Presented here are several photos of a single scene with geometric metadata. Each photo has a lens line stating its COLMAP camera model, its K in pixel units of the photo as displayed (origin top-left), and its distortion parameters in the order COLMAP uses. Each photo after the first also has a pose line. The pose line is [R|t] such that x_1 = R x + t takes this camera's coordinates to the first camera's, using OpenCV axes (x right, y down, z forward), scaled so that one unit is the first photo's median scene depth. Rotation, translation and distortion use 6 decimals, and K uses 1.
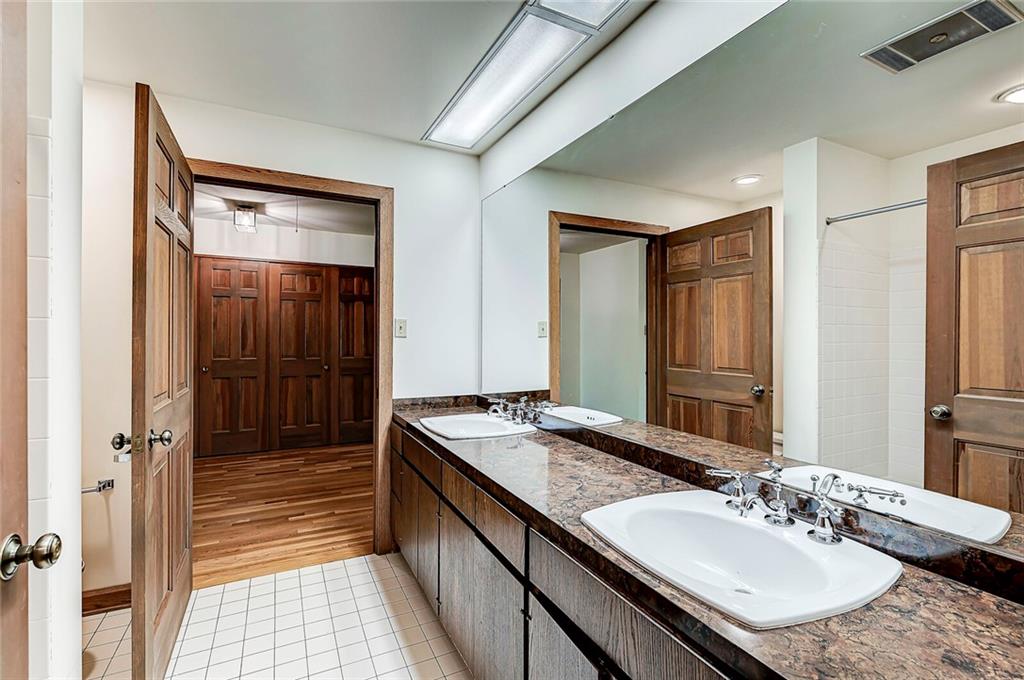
lens RADIAL K [[447.5, 0, 513.3], [0, 447.5, 335.9], [0, 0, 1]] dist [0.002746, -0.000702]
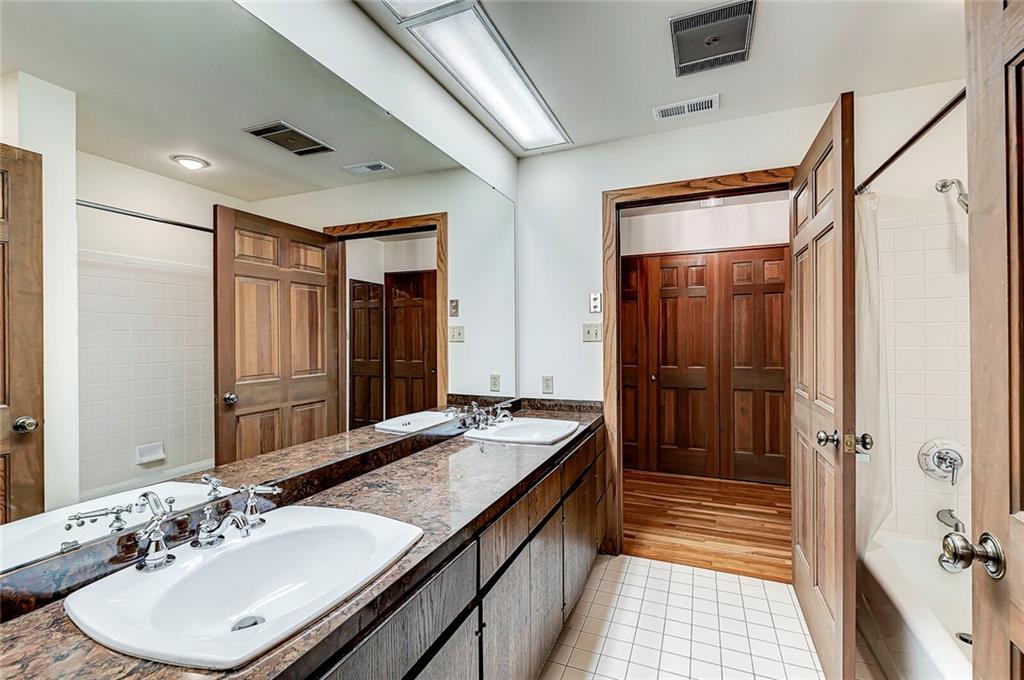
lens RADIAL K [[447.5, 0, 509.1], [0, 447.5, 334.6], [0, 0, 1]] dist [0.002746, -0.000702]
pose [[-0.614024, 0.006985, 0.789256, -0.613003], [0.015458, 0.999875, 0.003177, -0.007021], [-0.789136, 0.014151, -0.614056, 1.220860]]
